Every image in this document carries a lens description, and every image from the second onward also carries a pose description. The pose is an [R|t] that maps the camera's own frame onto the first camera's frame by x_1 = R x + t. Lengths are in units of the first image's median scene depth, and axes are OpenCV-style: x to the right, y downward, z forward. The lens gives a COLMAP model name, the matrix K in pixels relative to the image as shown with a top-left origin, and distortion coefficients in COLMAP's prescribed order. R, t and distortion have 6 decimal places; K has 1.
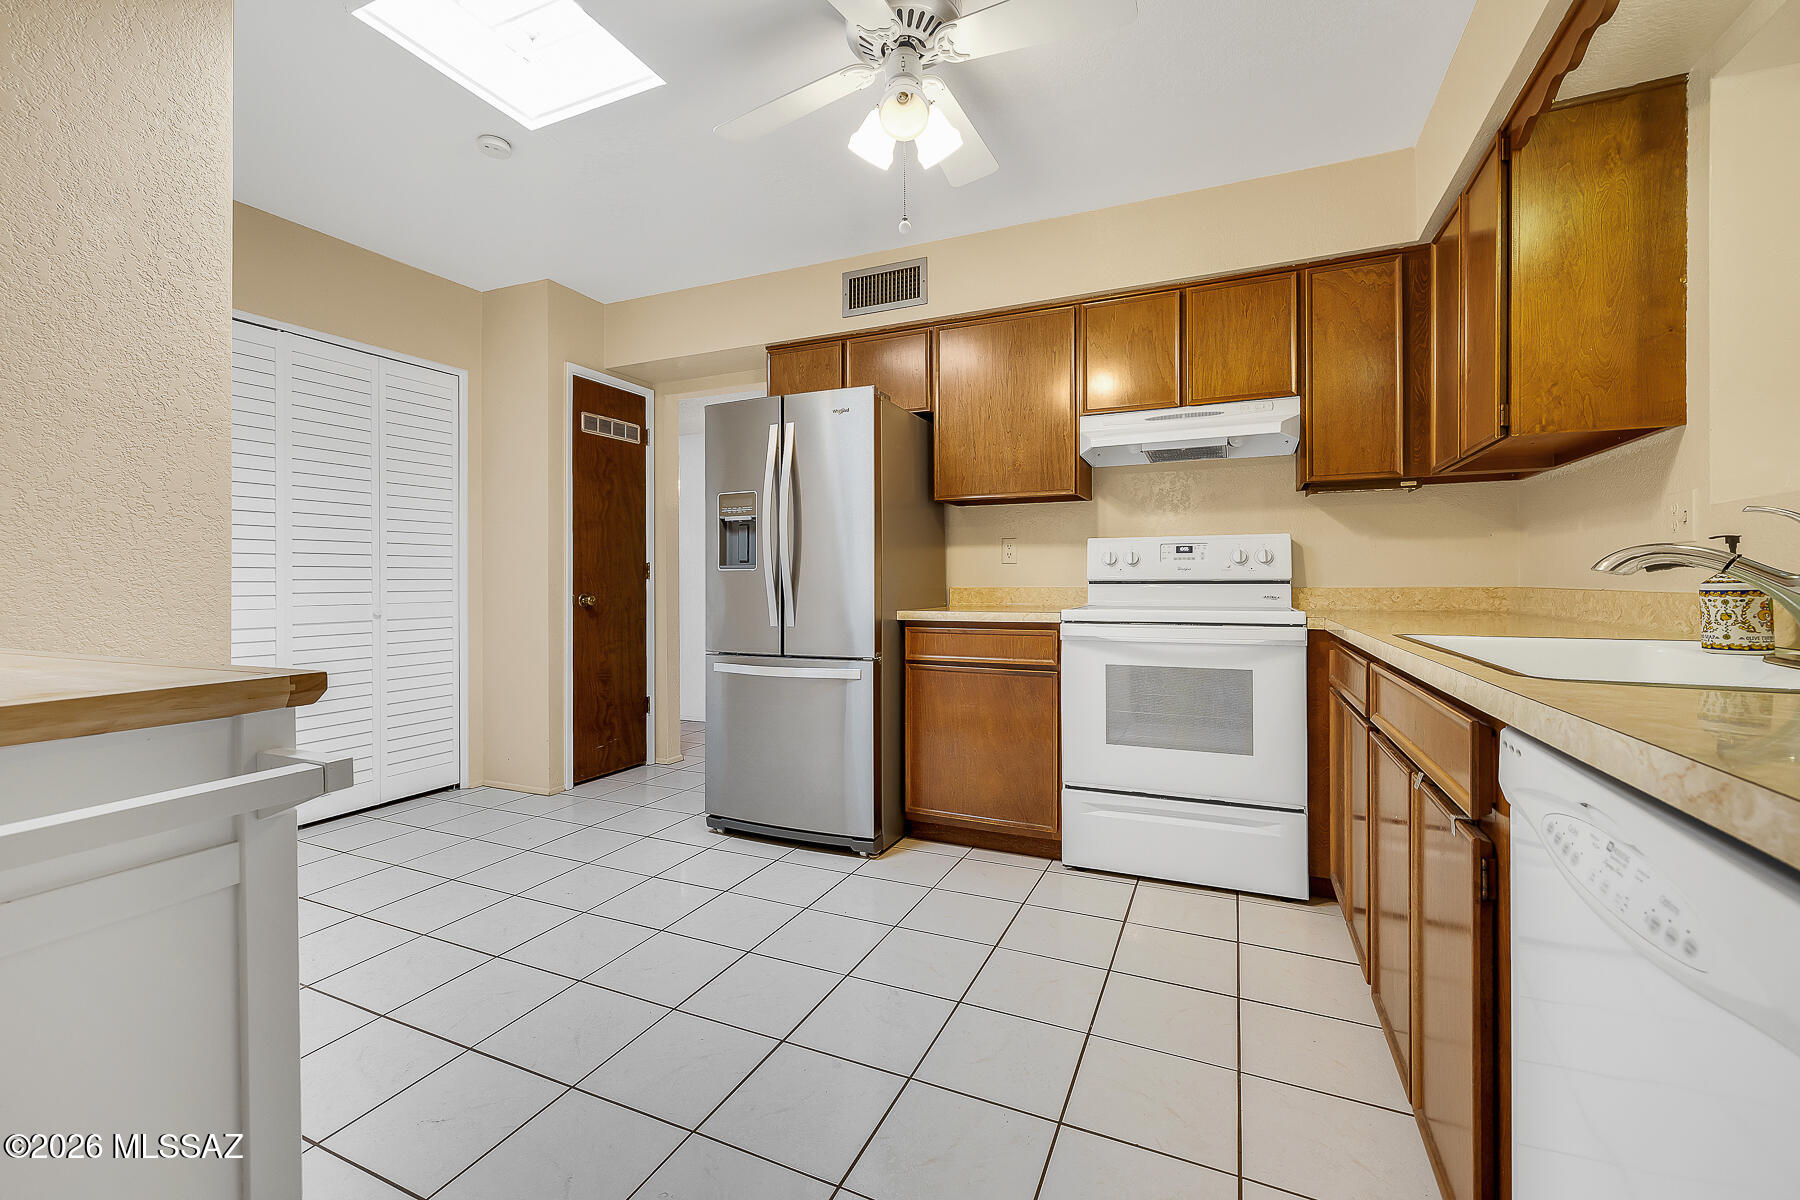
lens RADIAL K [[747.0, 0, 905.9], [0, 747.0, 590.4], [0, 0, 1]] dist [0.000248, 0.000304]
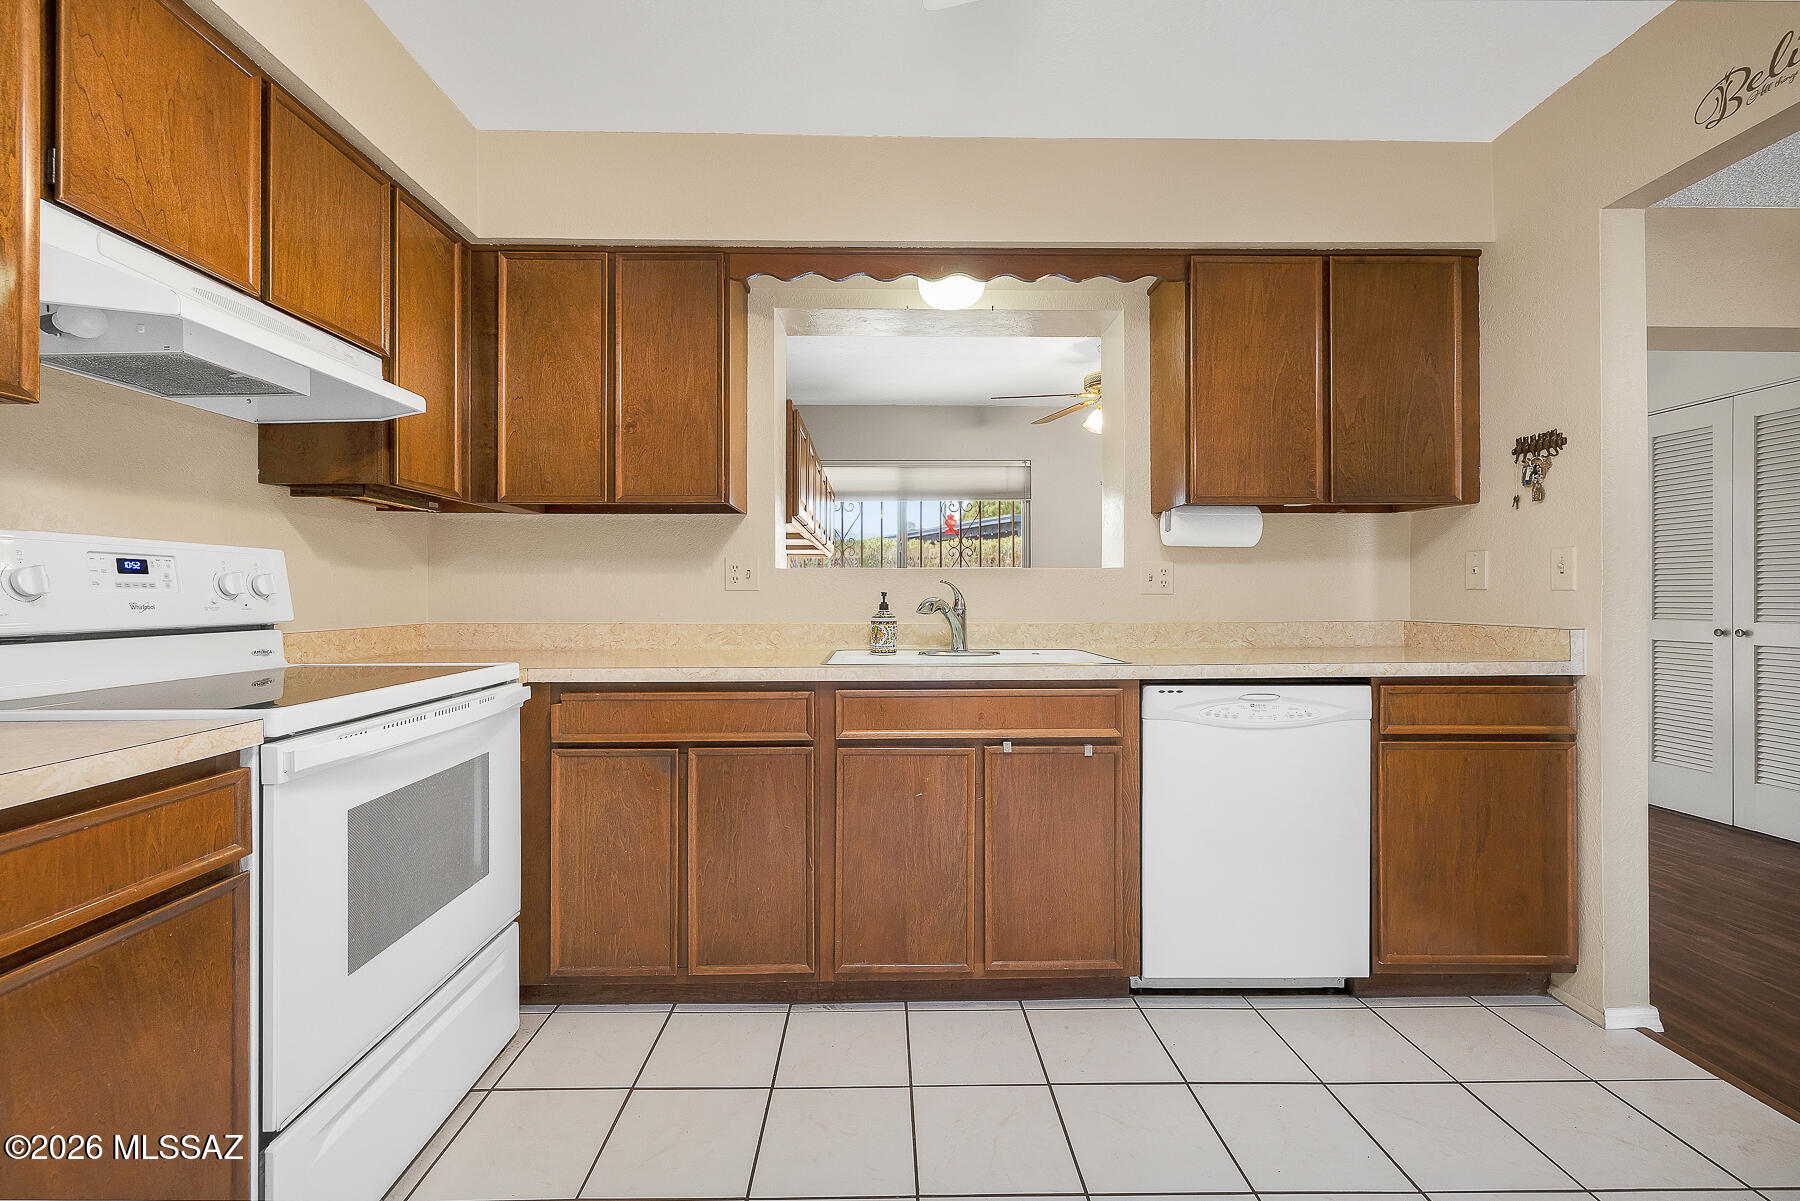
lens RADIAL K [[767.5, 0, 894.0], [0, 767.5, 585.9], [0, 0, 1]] dist [0.000676, -0.000318]
pose [[-0.413548, 0.013959, 0.910375, -0.311670], [0.015054, 0.999851, -0.008493, -0.033560], [-0.910358, 0.010193, -0.413697, 0.831367]]
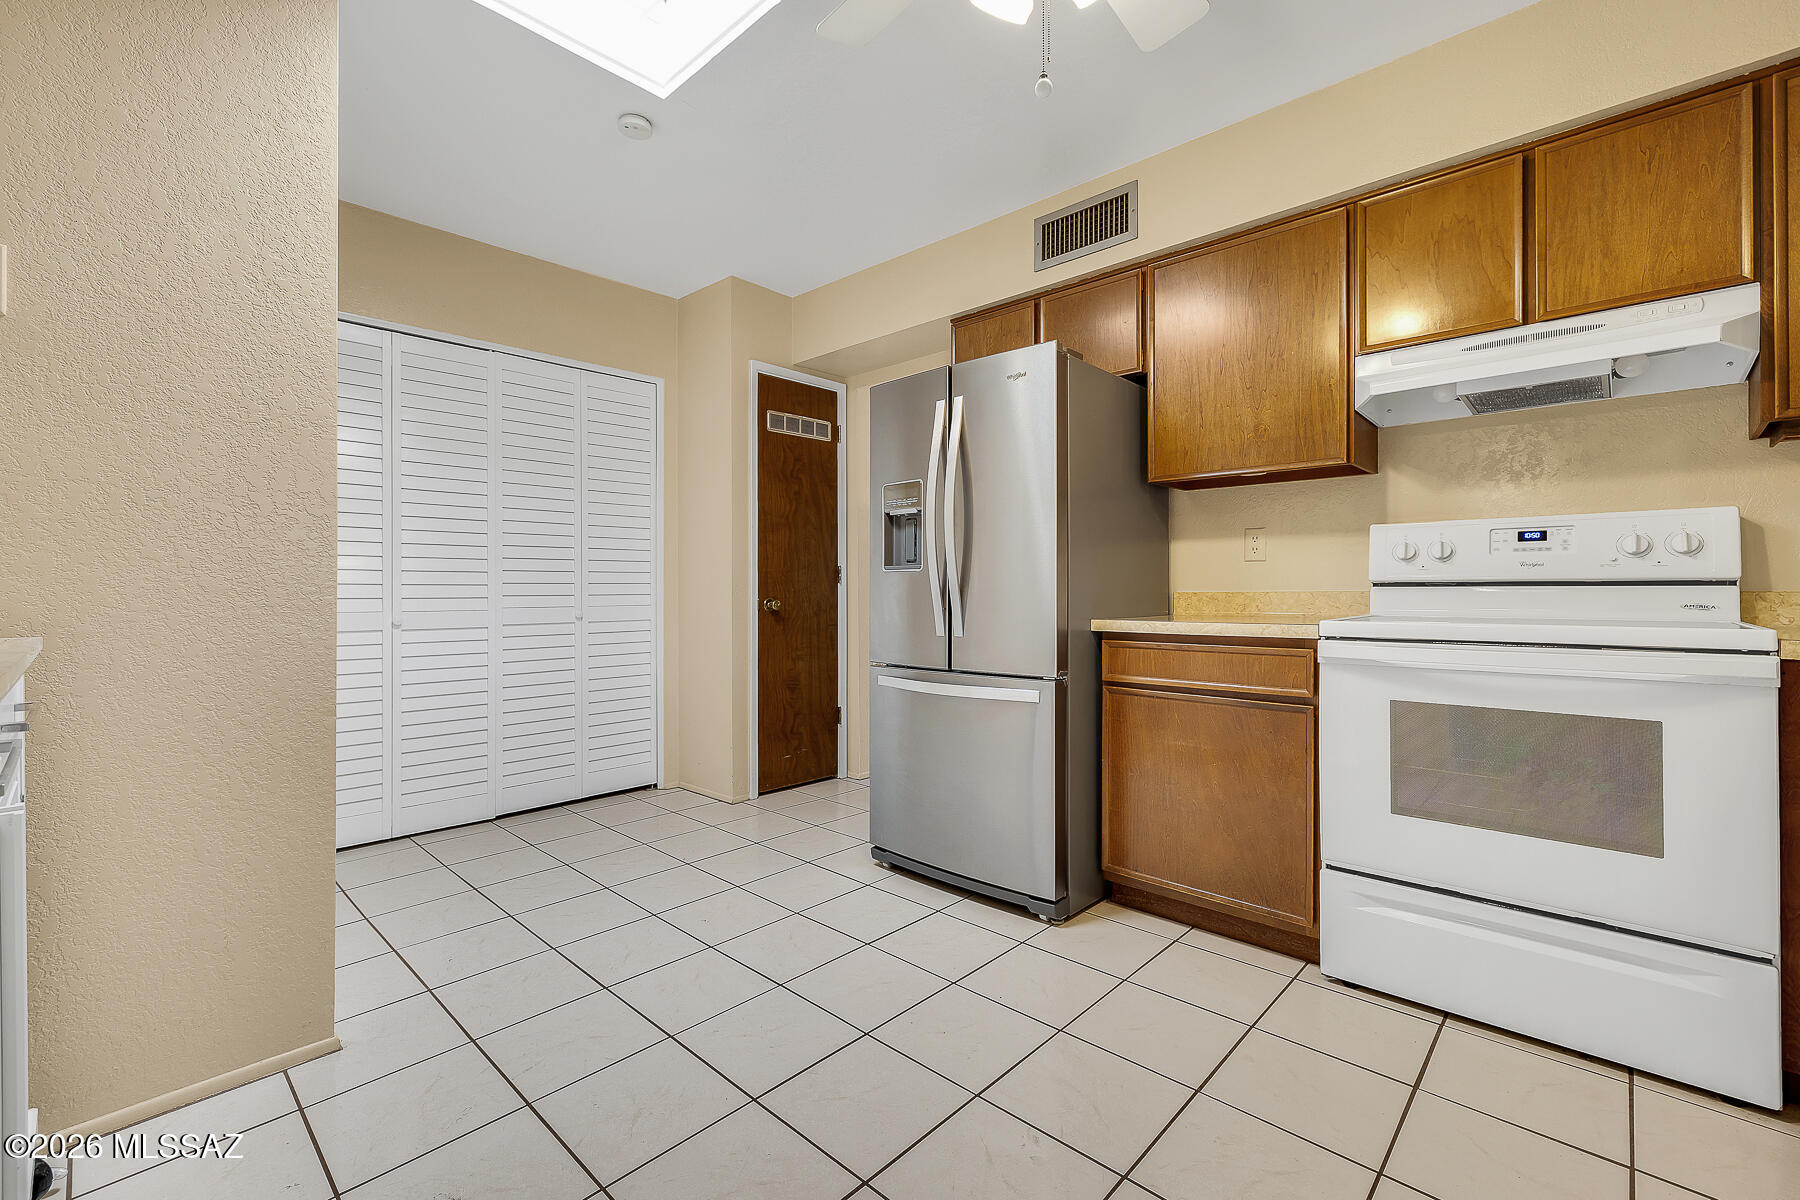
lens RADIAL K [[758.0, 0, 891.6], [0, 758.0, 595.4], [0, 0, 1]] dist [0.001202, 0.000220]
pose [[0.937493, 0.002175, -0.347997, 0.068441], [-0.003461, 0.999989, -0.003074, 0.004333], [0.347987, 0.004087, 0.937491, 0.152405]]
